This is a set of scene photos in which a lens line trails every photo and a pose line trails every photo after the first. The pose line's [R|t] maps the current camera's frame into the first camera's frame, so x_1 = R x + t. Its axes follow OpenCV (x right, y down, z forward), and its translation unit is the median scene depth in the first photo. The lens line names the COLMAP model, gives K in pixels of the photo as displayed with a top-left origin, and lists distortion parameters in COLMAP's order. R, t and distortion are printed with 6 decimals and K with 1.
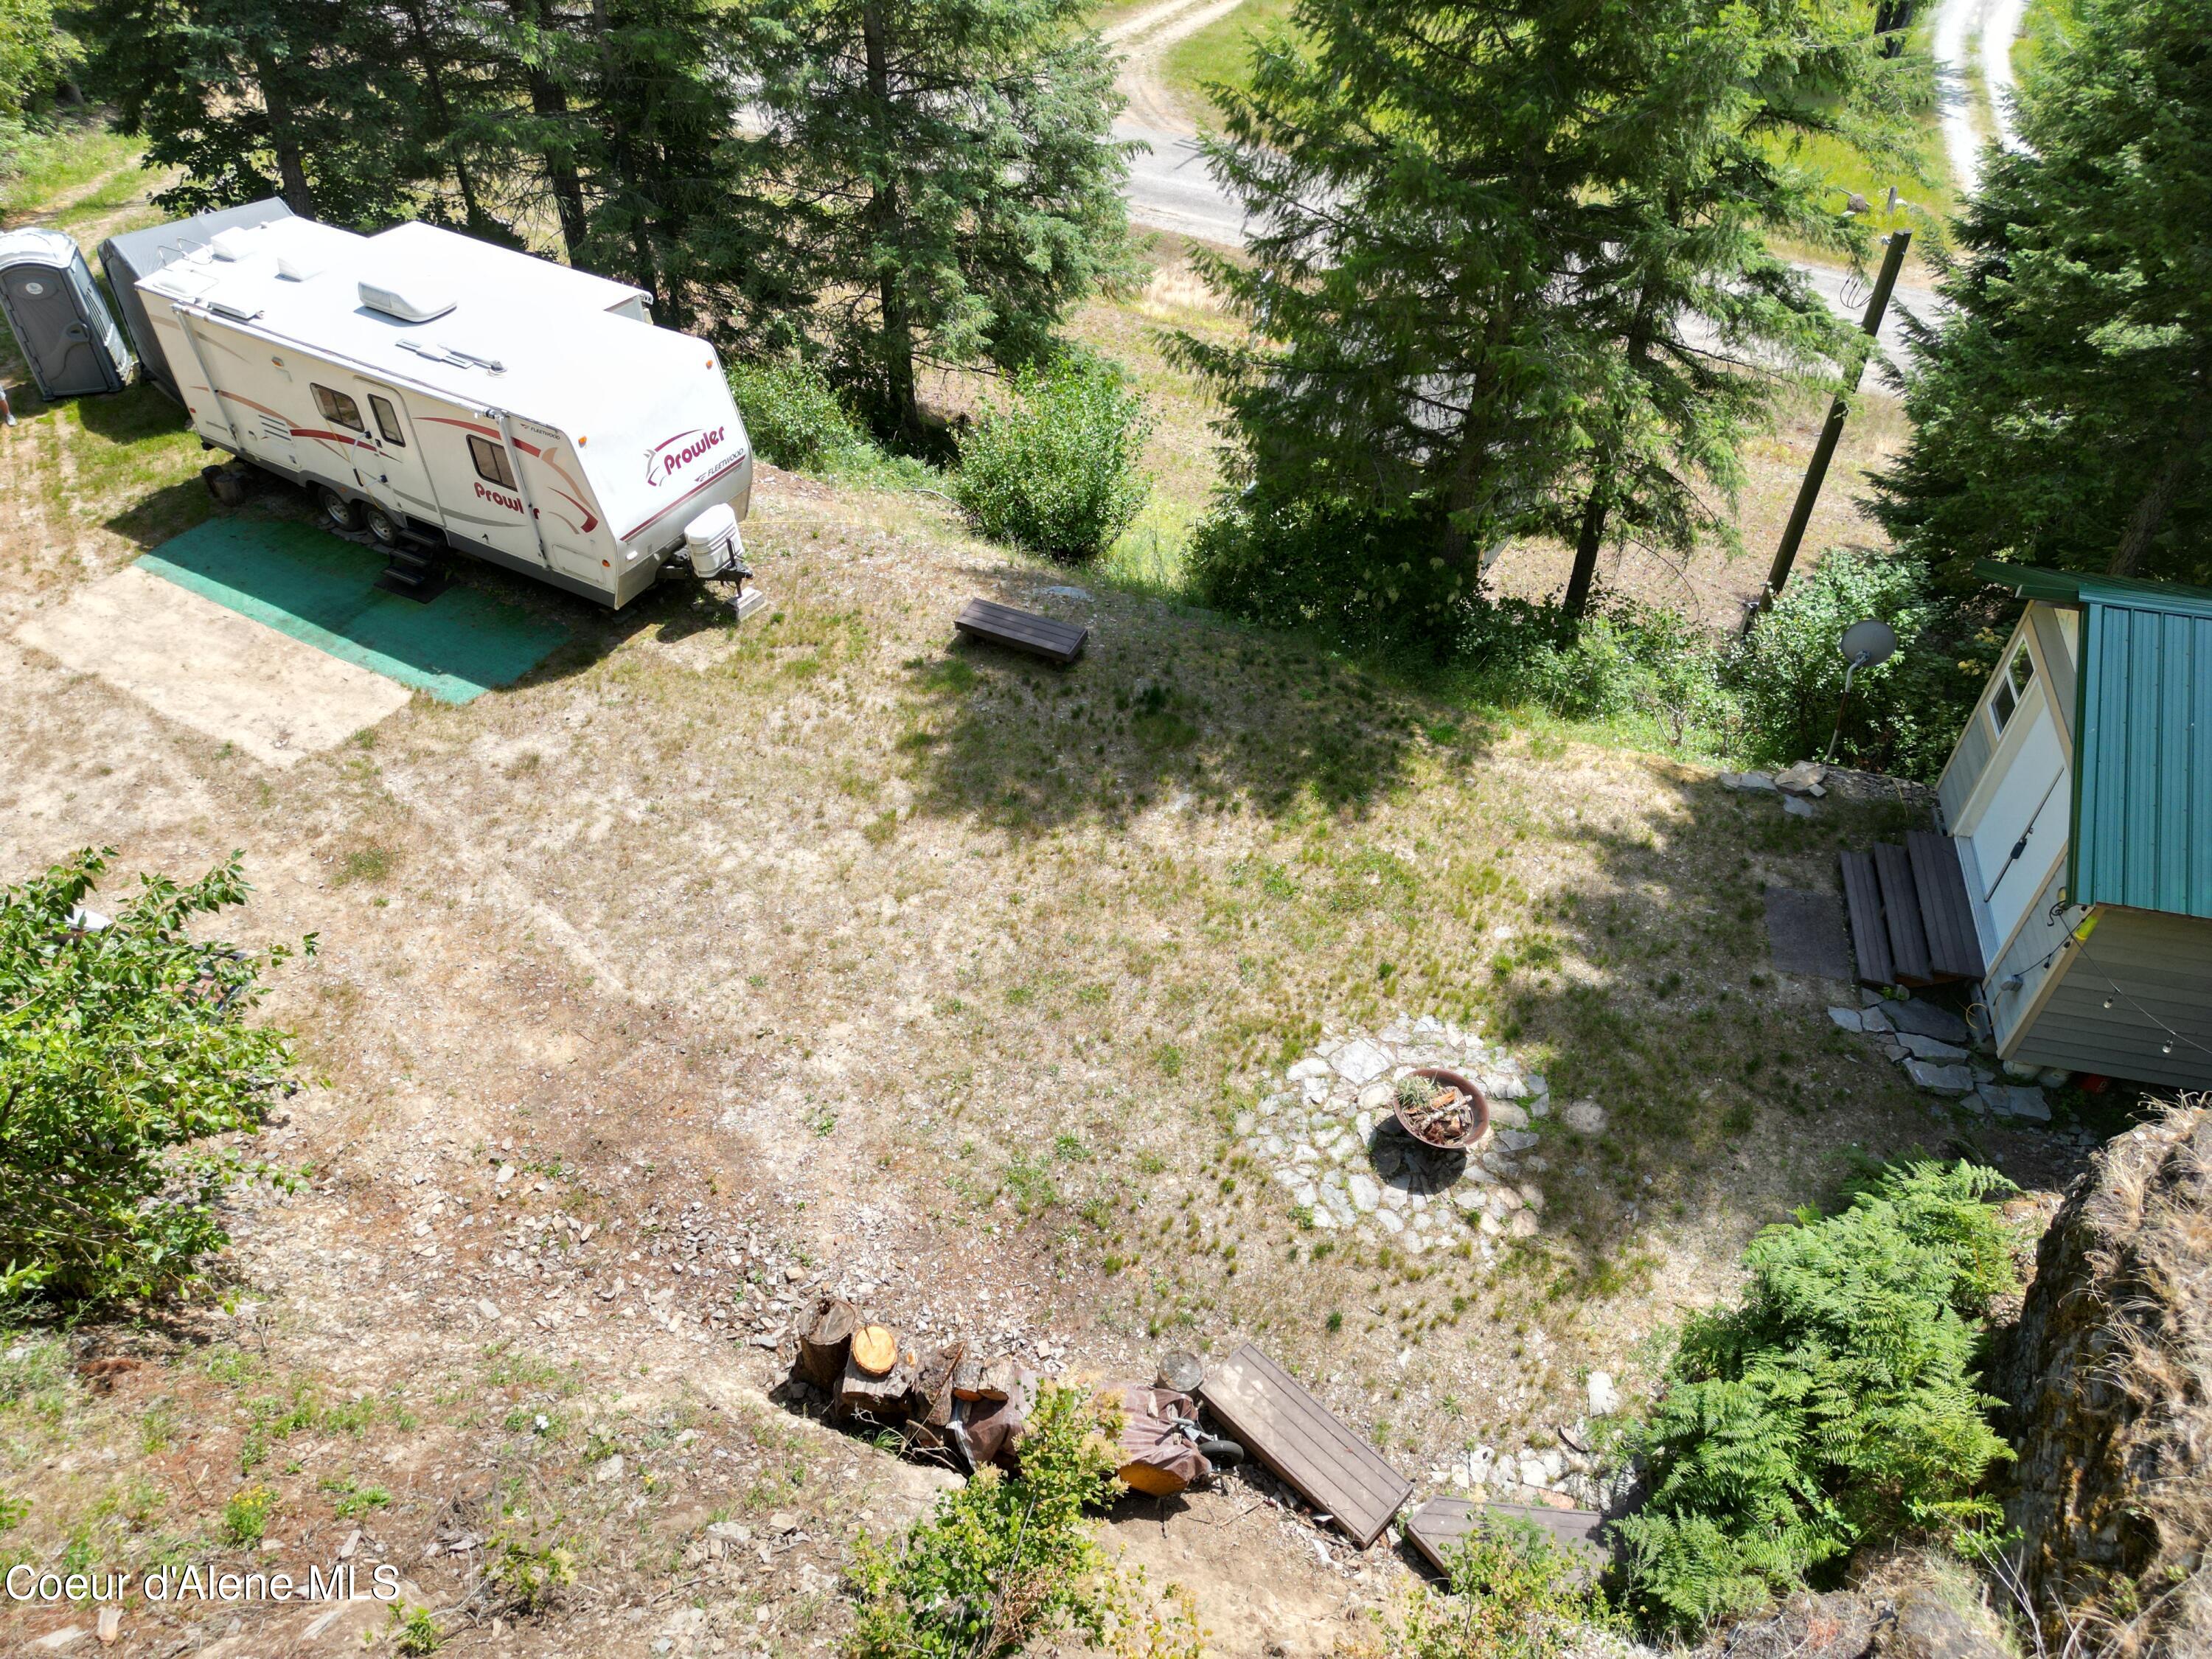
lens RADIAL K [[1549.0, 0, 1104.5], [0, 1549.0, 827.5], [0, 0, 1]] dist [0.065652, -0.060700]
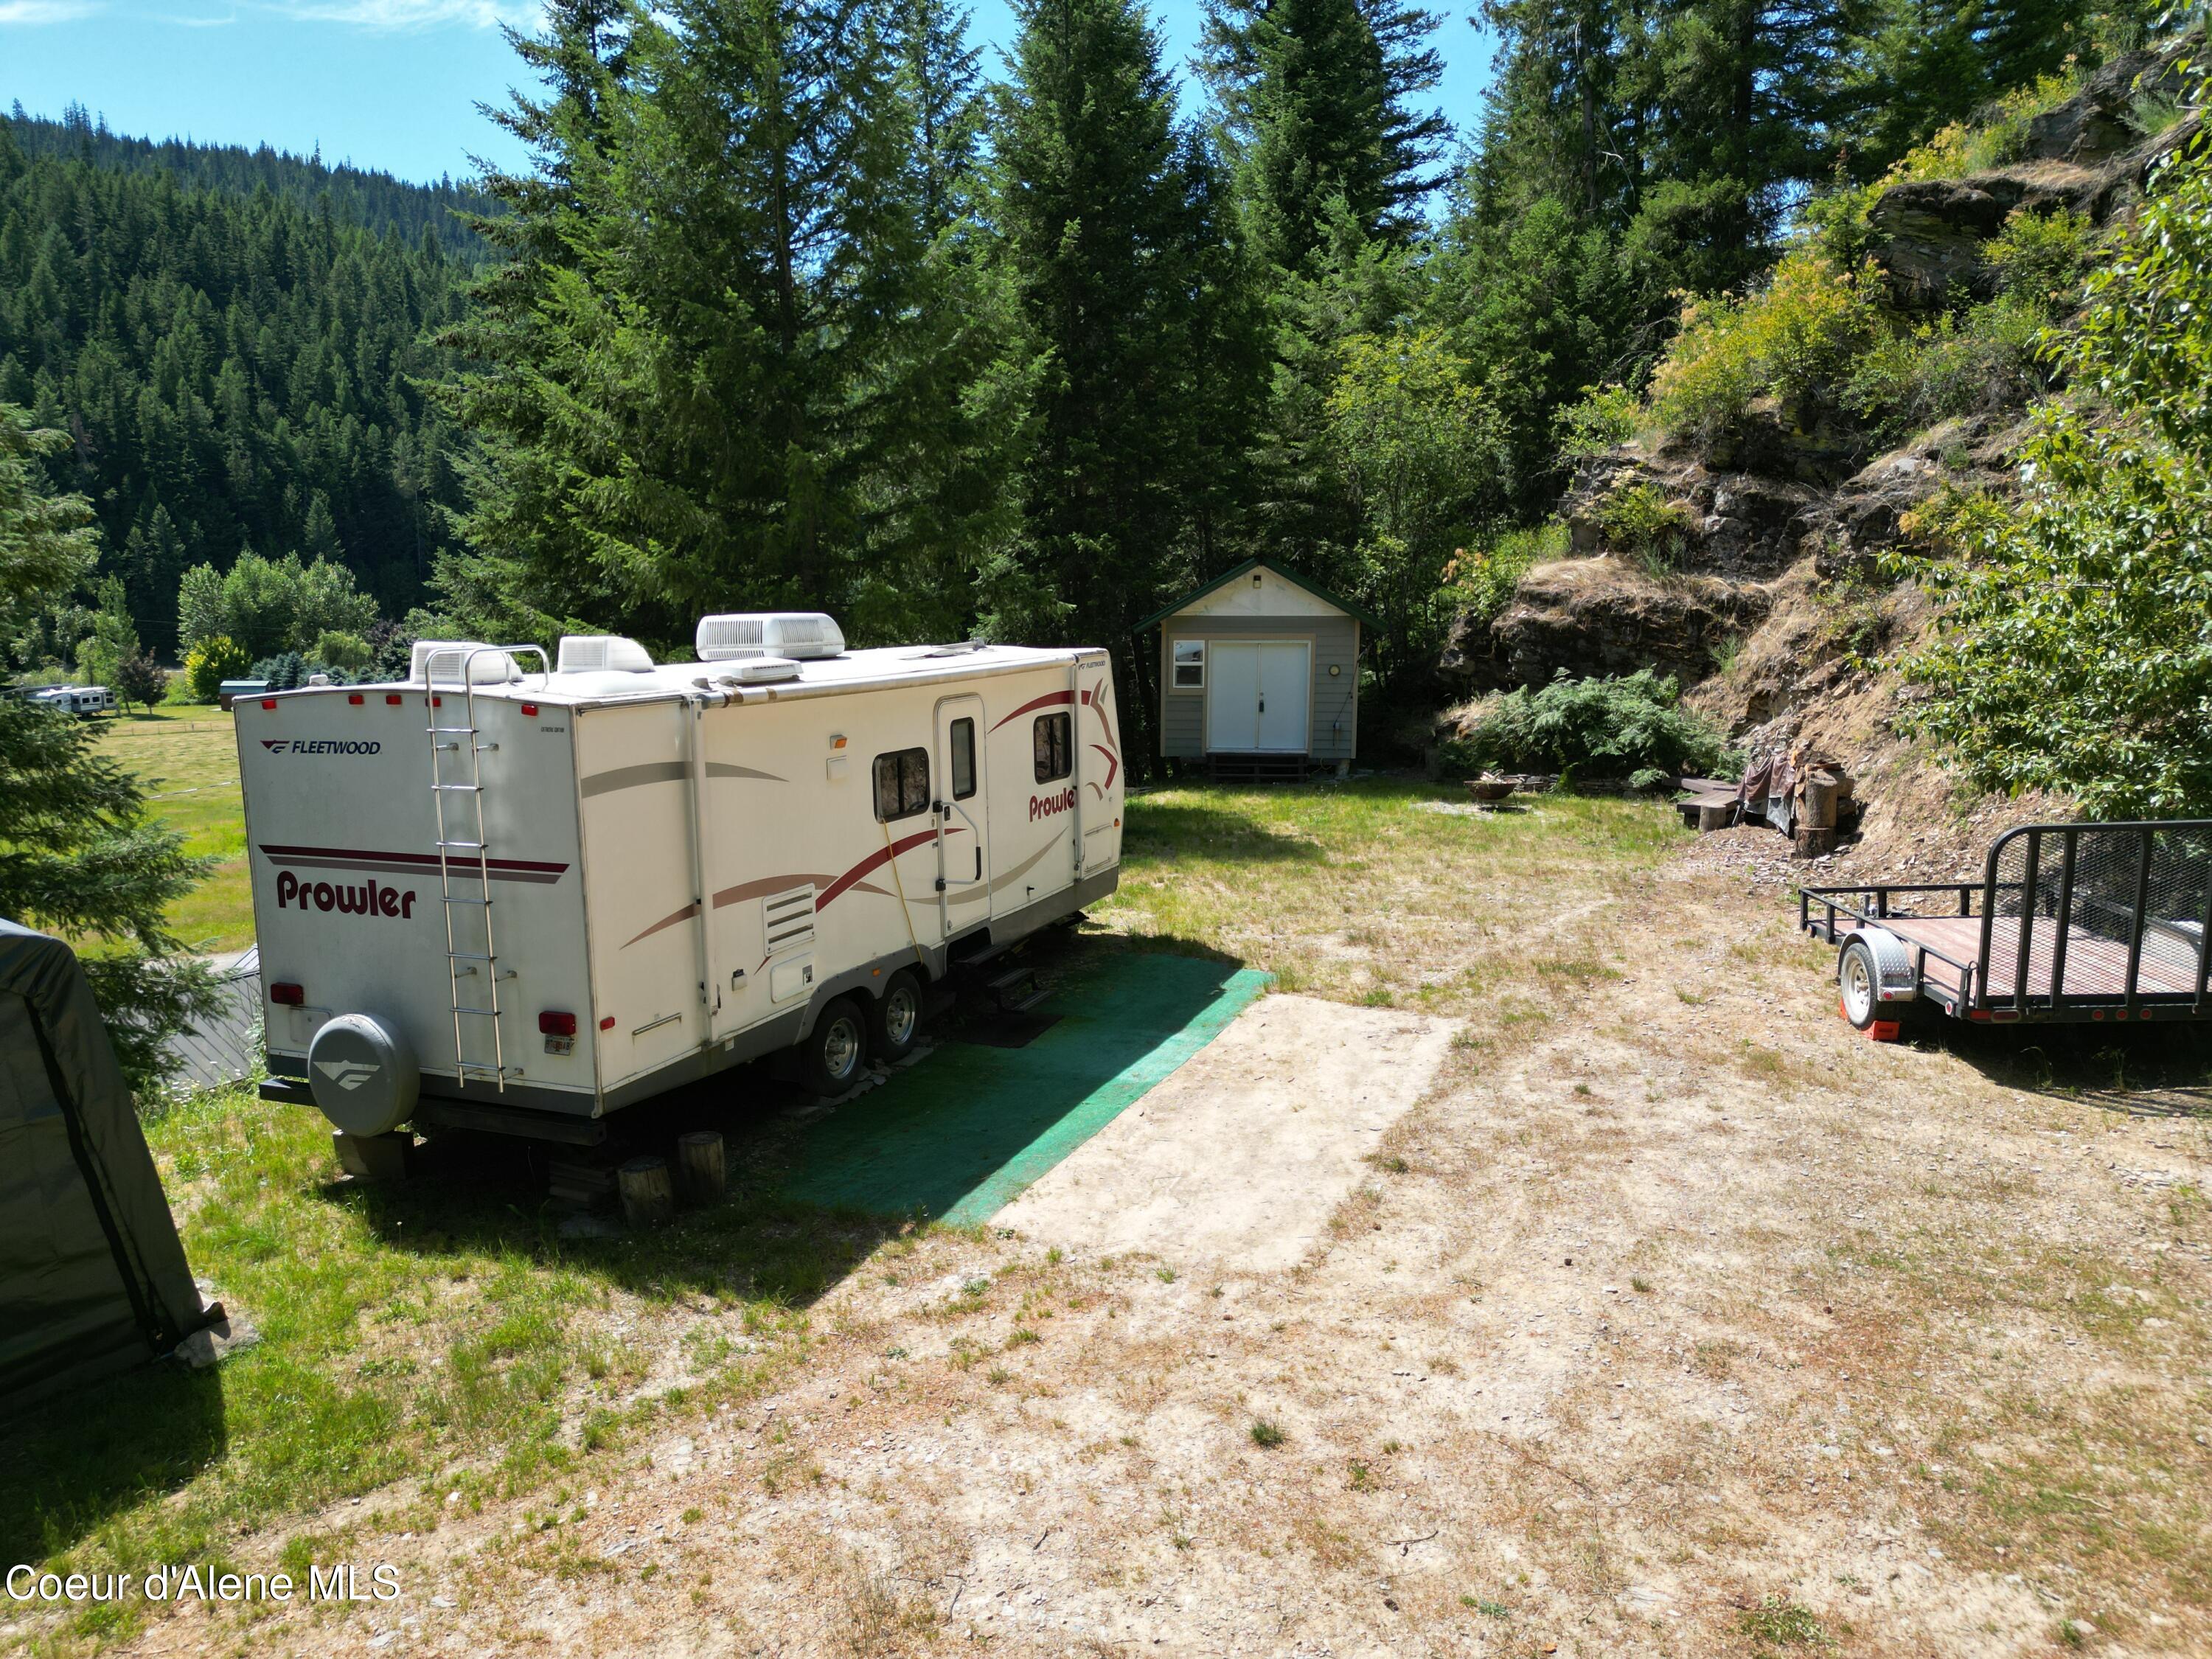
lens RADIAL K [[1549.0, 0, 1104.6], [0, 1549.0, 833.3], [0, 0, 1]] dist [0.065652, -0.060700]
pose [[-0.122192, -0.156501, 0.980090, -1.185480], [0.692185, 0.694268, 0.197158, -0.350066], [-0.711301, 0.702495, 0.023493, 1.047852]]
